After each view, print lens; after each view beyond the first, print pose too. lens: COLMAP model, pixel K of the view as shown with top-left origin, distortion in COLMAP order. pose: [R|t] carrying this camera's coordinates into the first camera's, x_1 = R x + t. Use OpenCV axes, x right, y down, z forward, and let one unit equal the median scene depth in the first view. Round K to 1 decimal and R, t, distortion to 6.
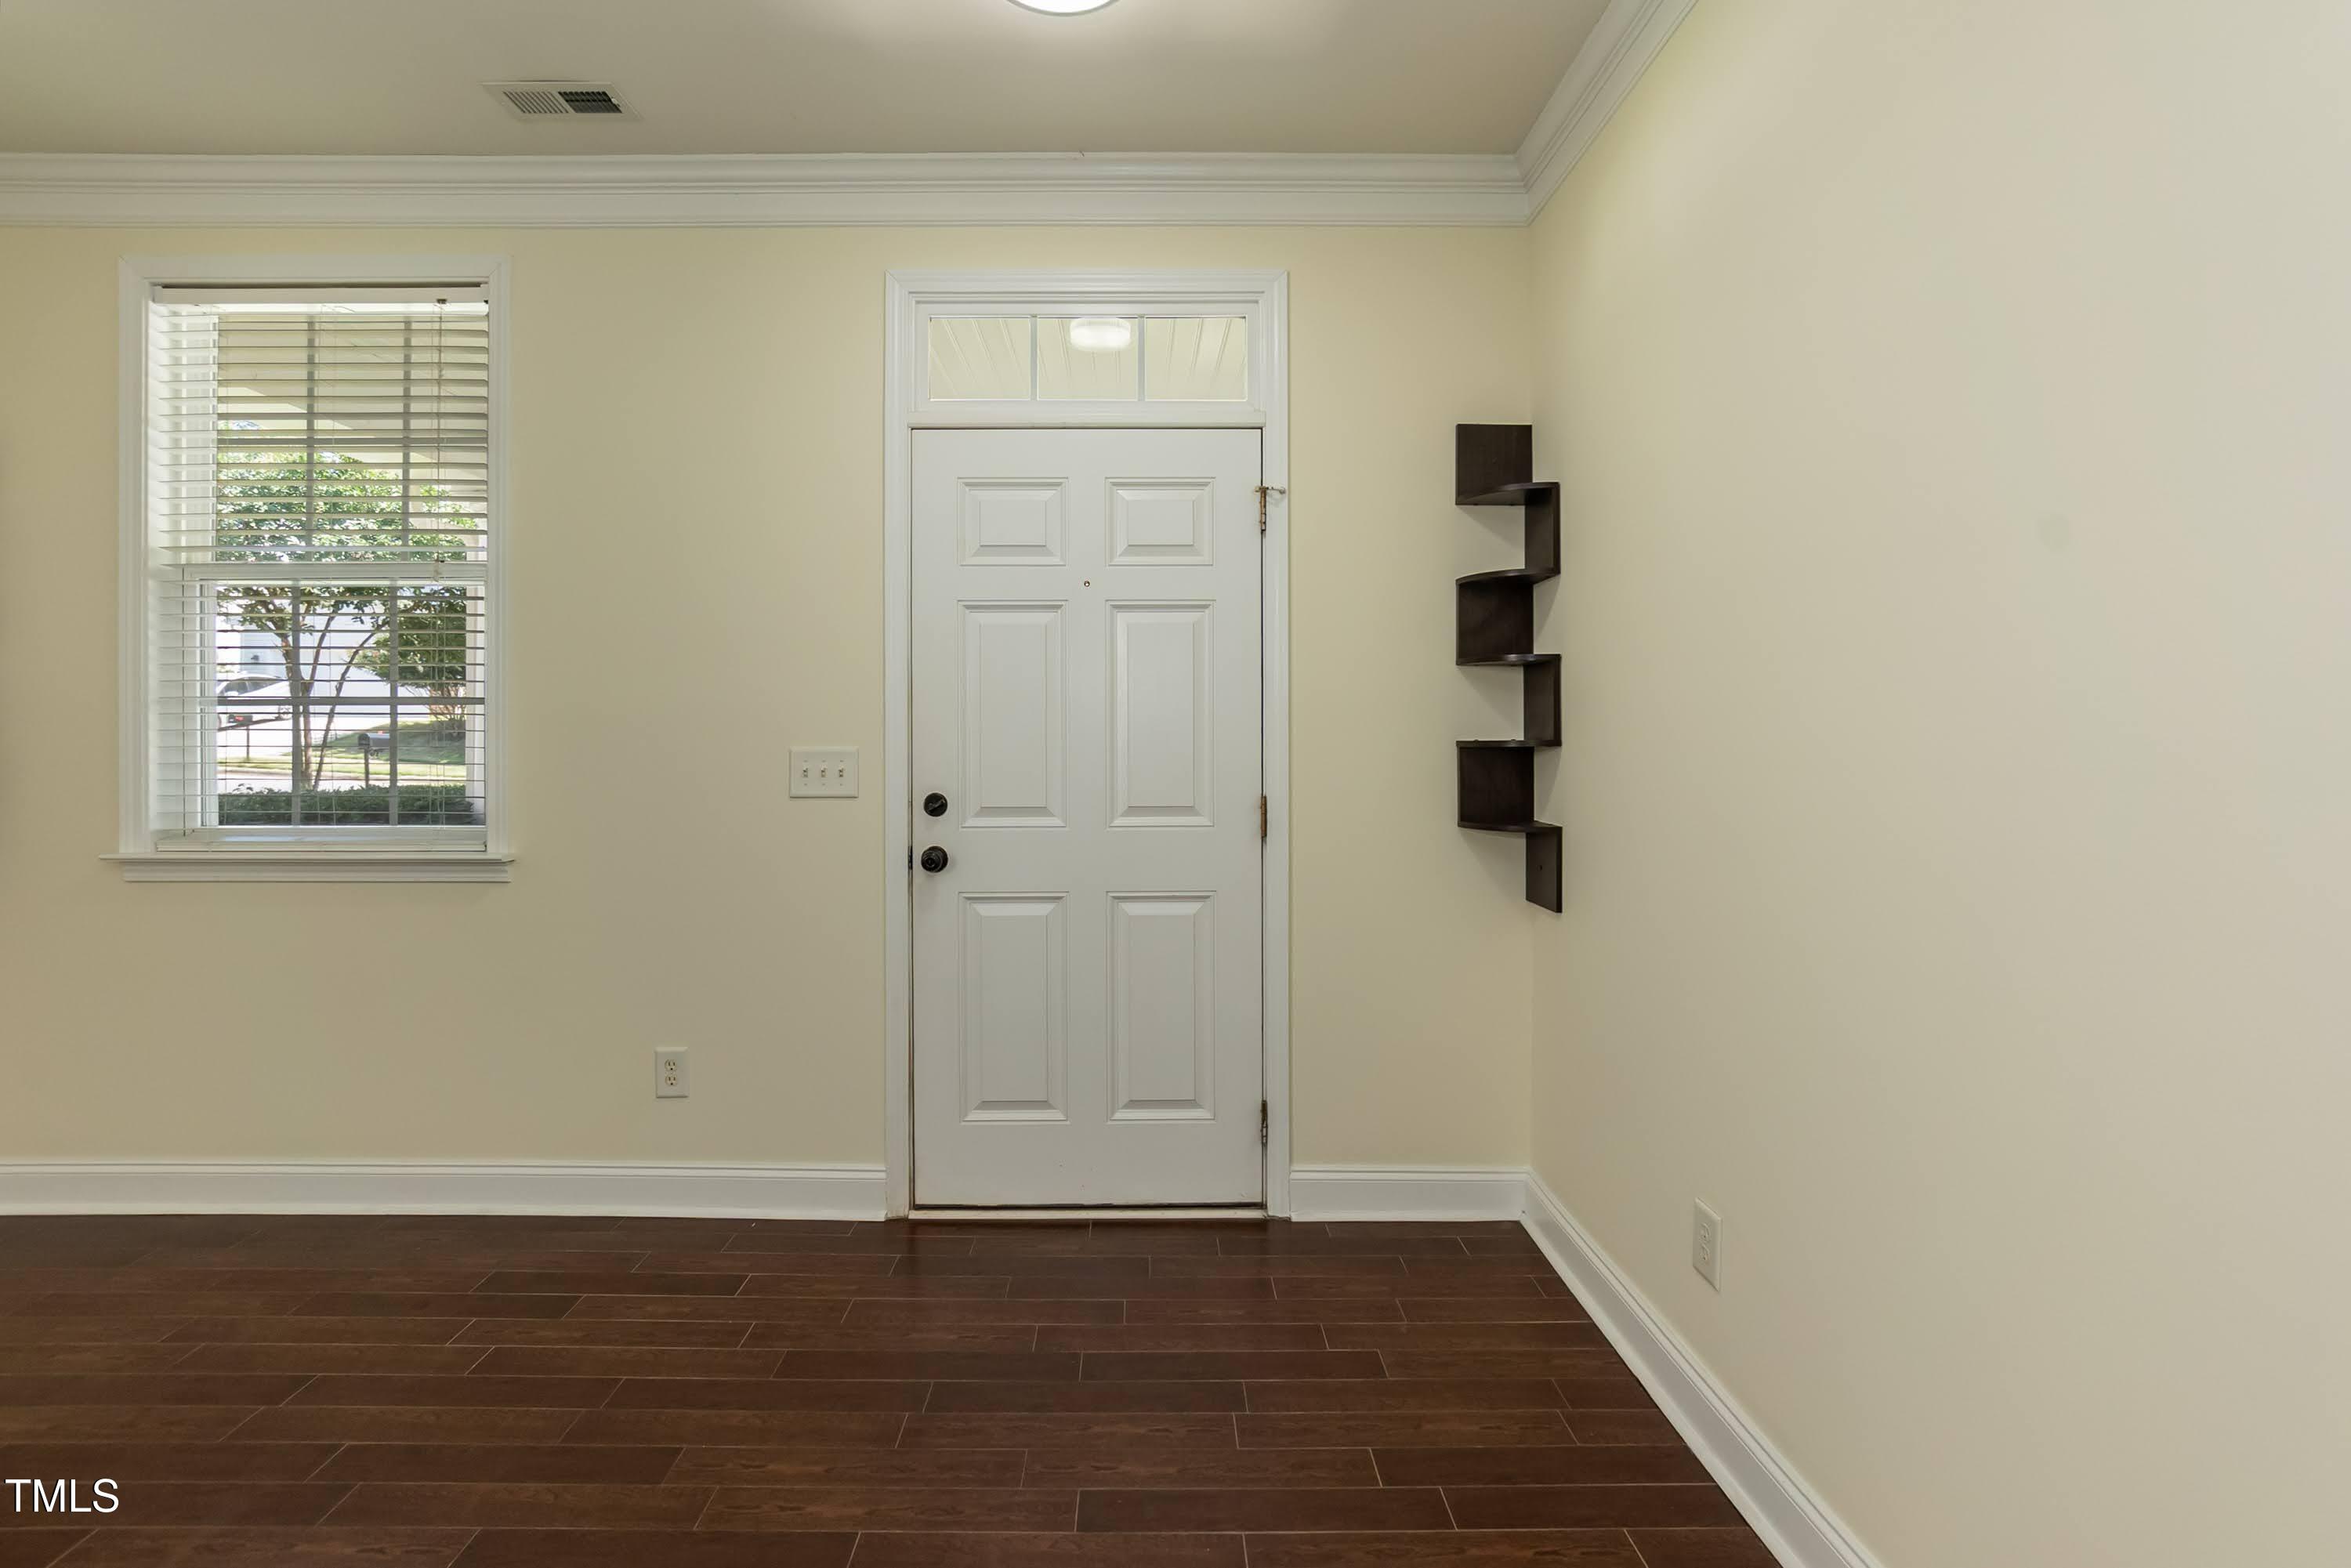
lens RADIAL K [[1037.3, 0, 1176.9], [0, 1037.3, 750.0], [0, 0, 1]] dist [-0.026331, 0.009251]
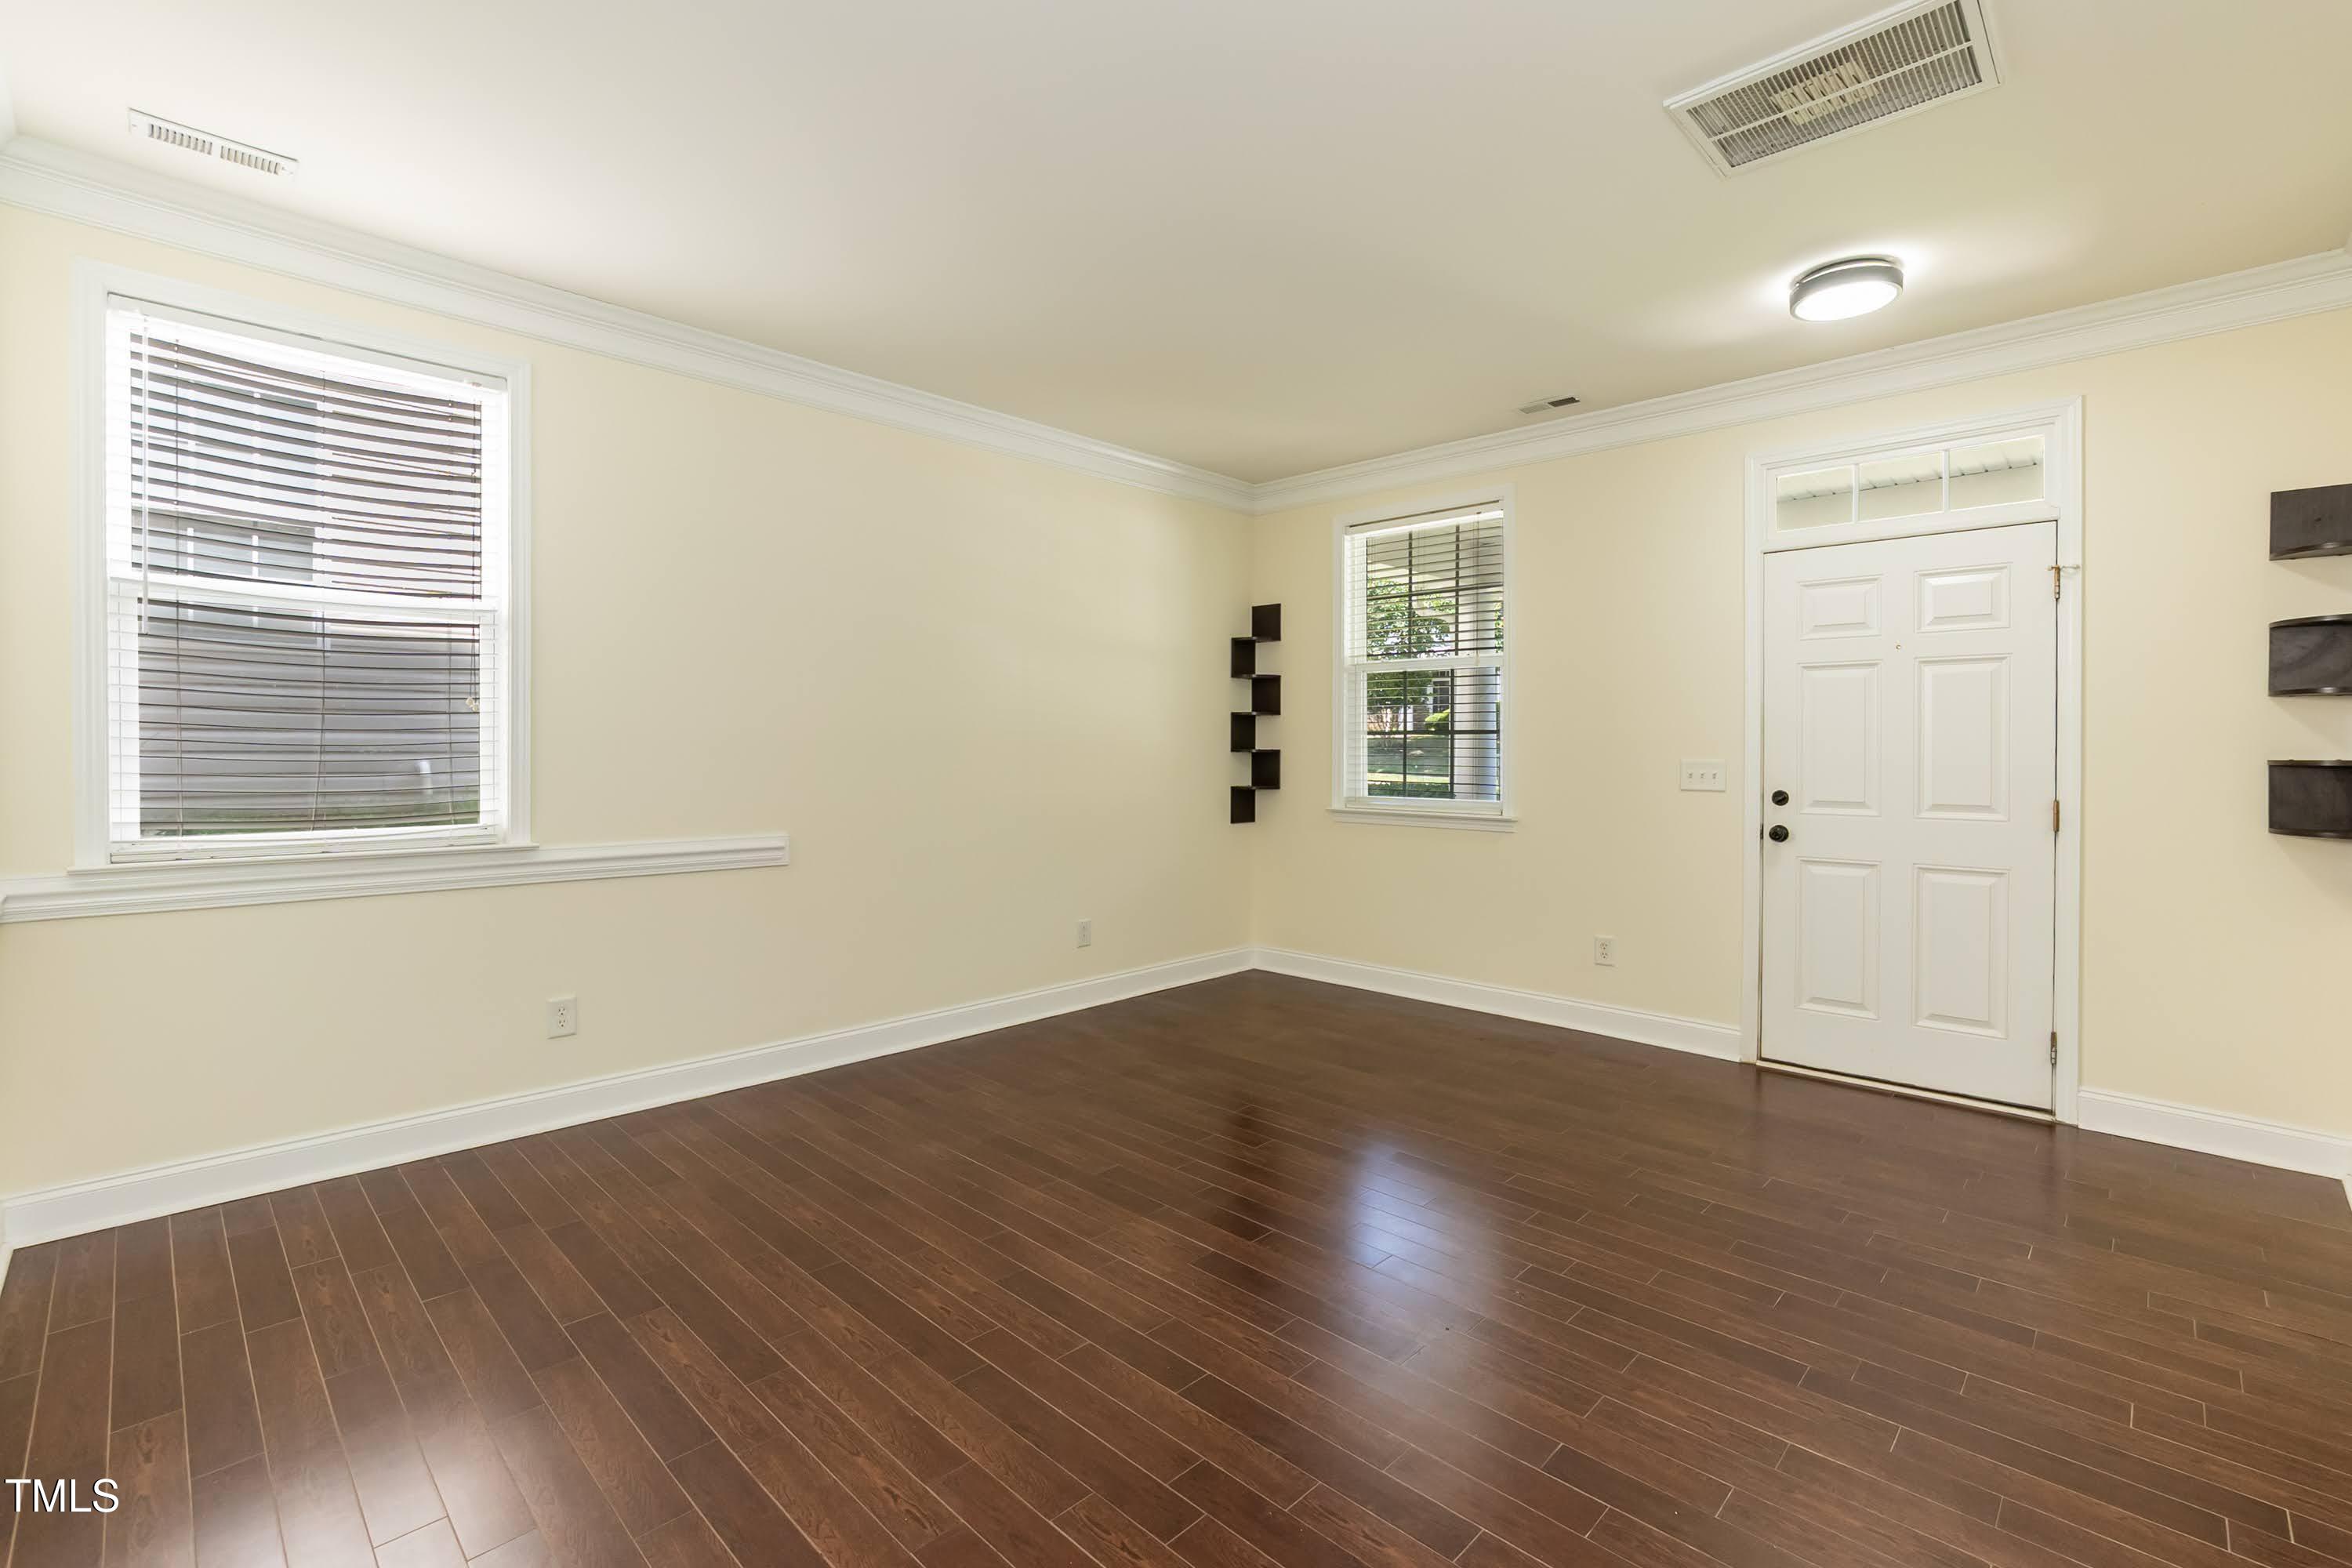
lens RADIAL K [[1037.8, 0, 1178.2], [0, 1037.8, 762.3], [0, 0, 1]] dist [-0.026331, 0.009251]
pose [[0.718028, 0.012417, -0.695904, 0.185364], [0.003574, 0.999762, 0.021527, -0.035496], [0.696006, -0.017945, 0.717812, -0.705717]]
